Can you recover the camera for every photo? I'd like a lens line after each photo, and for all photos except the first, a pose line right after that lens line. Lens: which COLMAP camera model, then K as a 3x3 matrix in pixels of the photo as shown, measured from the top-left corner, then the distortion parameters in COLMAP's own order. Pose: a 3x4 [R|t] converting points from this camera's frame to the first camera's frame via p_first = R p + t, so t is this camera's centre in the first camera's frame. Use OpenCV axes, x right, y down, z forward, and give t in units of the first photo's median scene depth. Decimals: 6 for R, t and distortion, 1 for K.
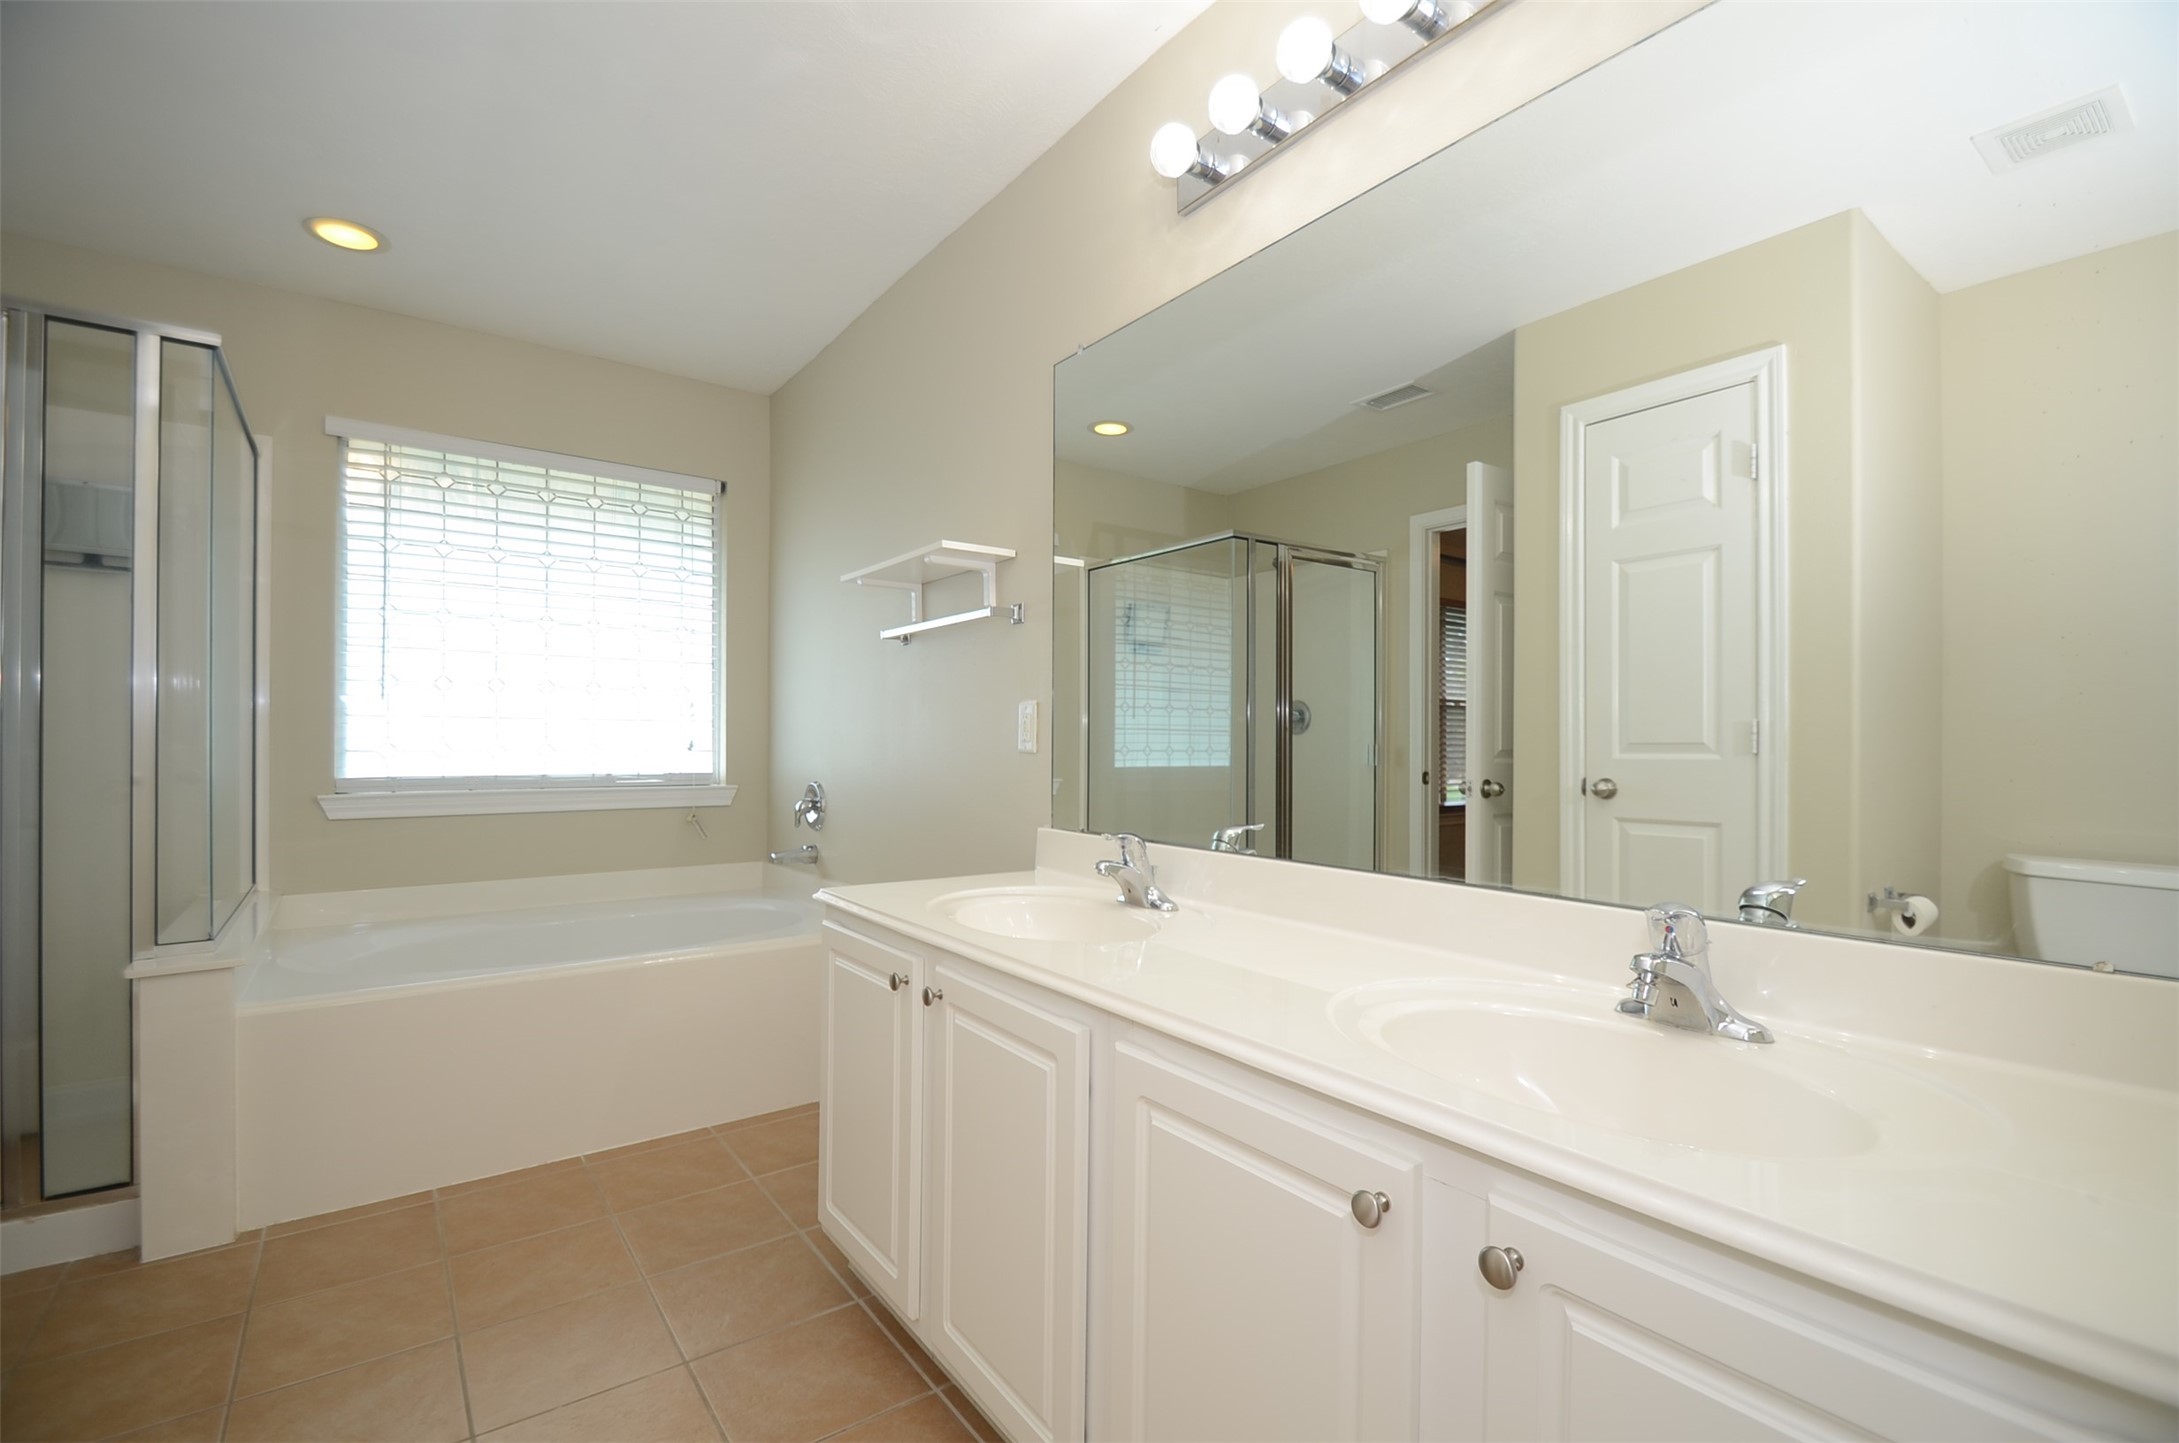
lens RADIAL K [[956.5, 0, 1085.9], [0, 956.5, 748.1], [0, 0, 1]] dist [0.015002, -0.017662]
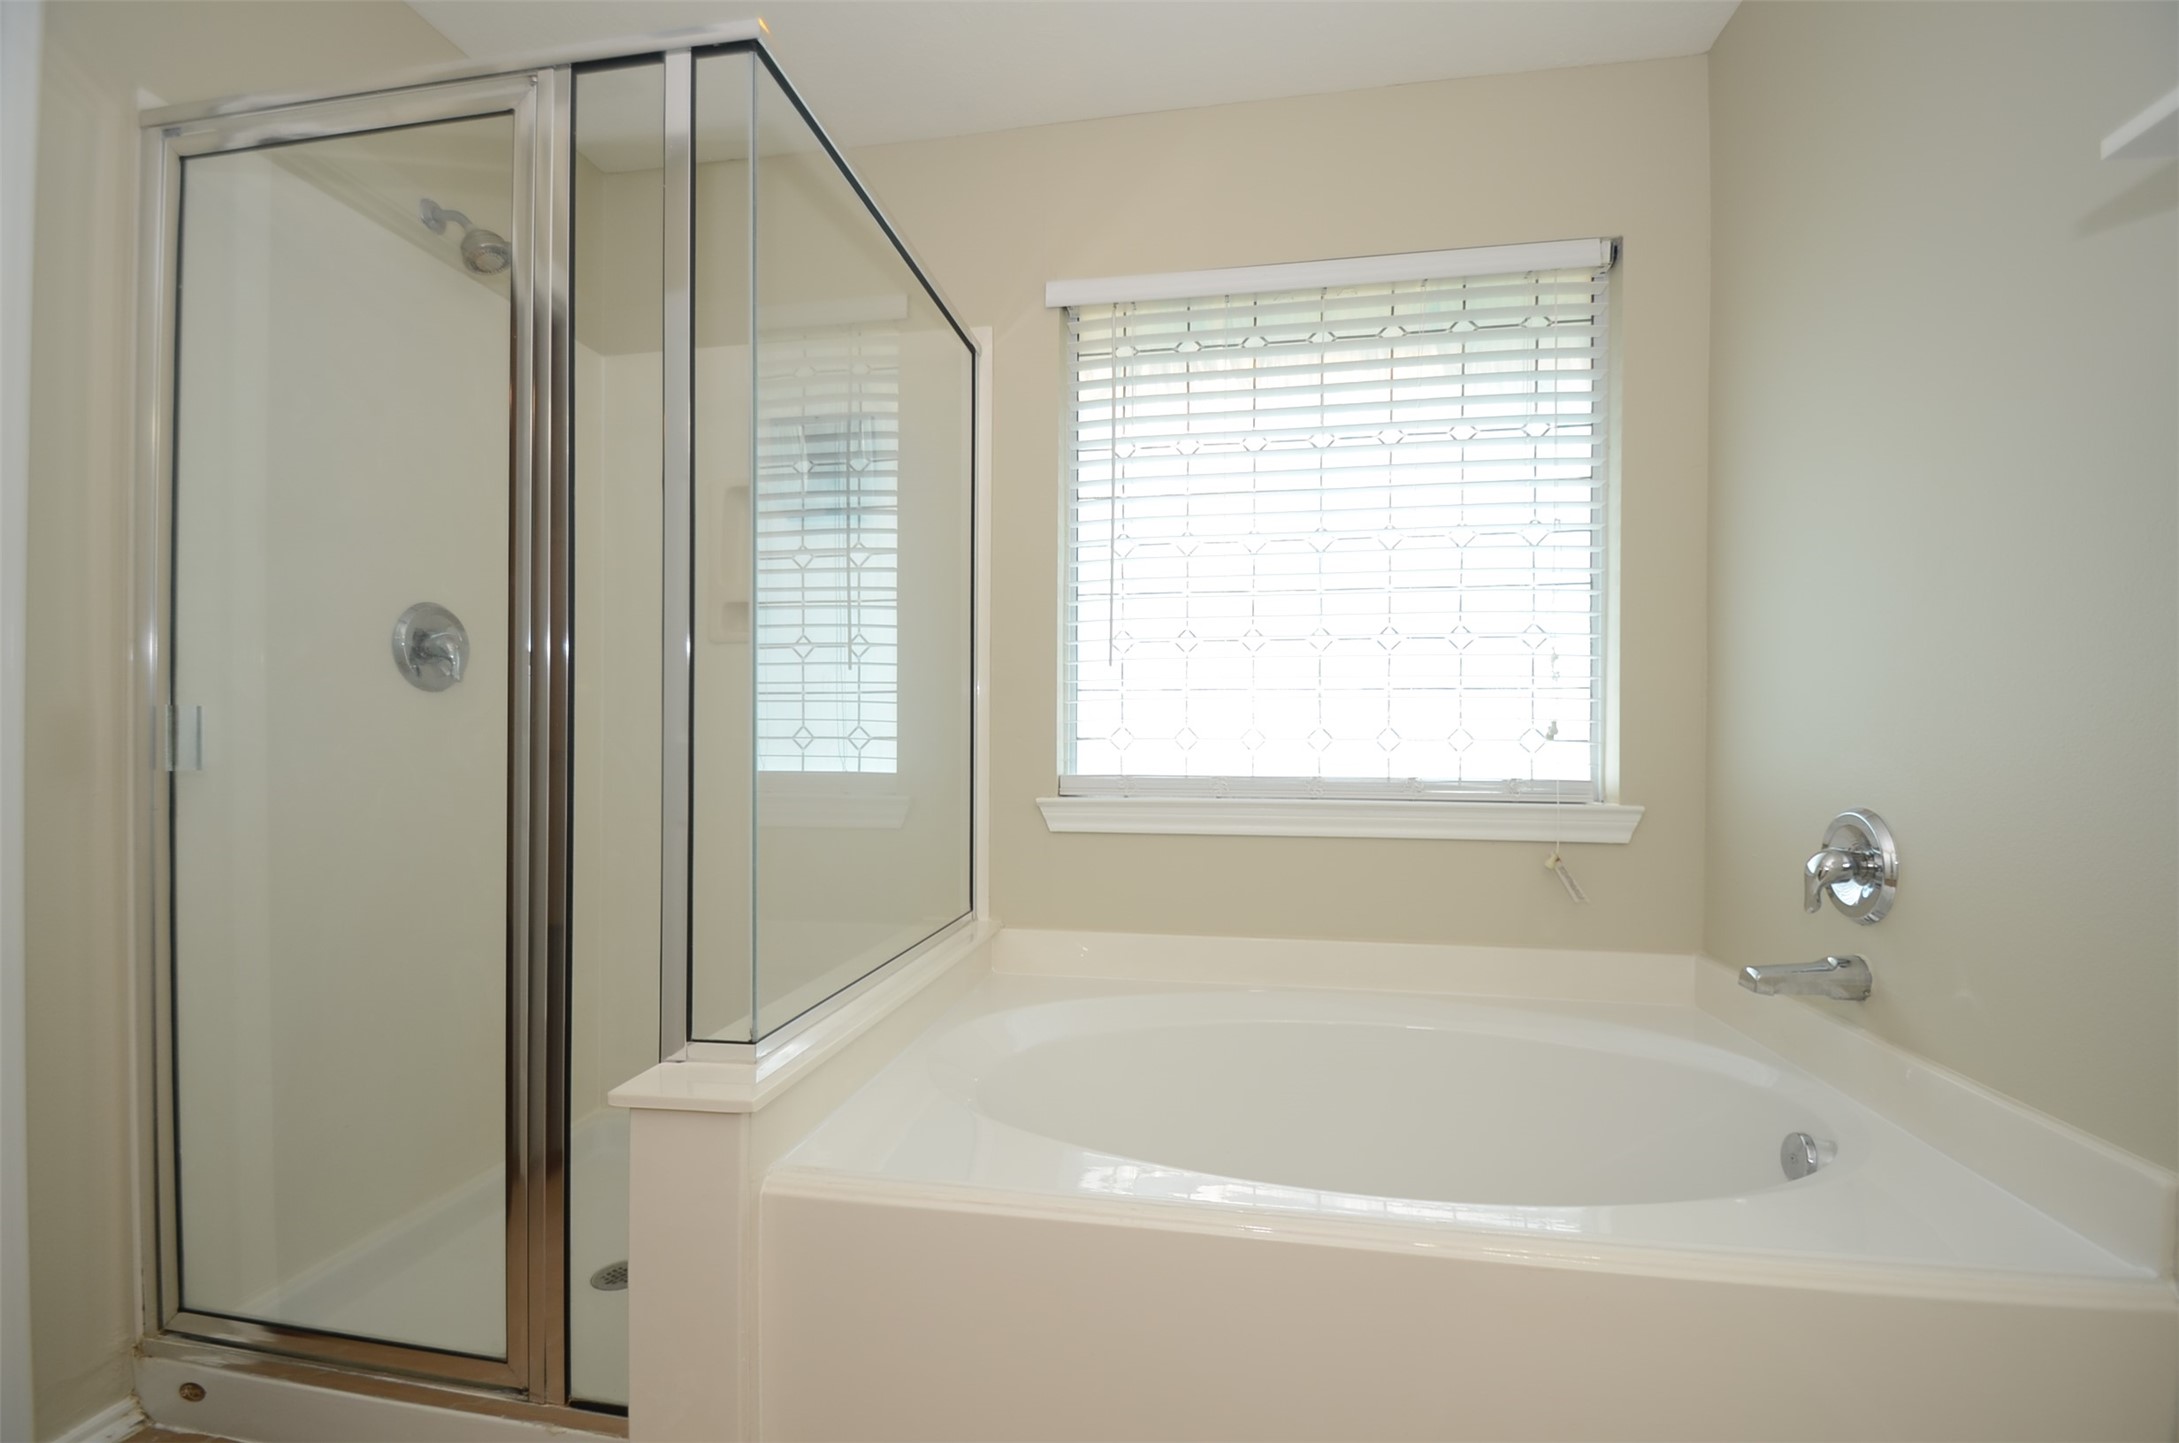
lens RADIAL K [[956.5, 0, 1085.9], [0, 956.5, 748.1], [0, 0, 1]] dist [0.015002, -0.017662]
pose [[0.667742, -0.000586, -0.744392, -0.195748], [0.000178, 1.000000, -0.000628, 0.009123], [0.744393, 0.000287, 0.667742, 0.464981]]
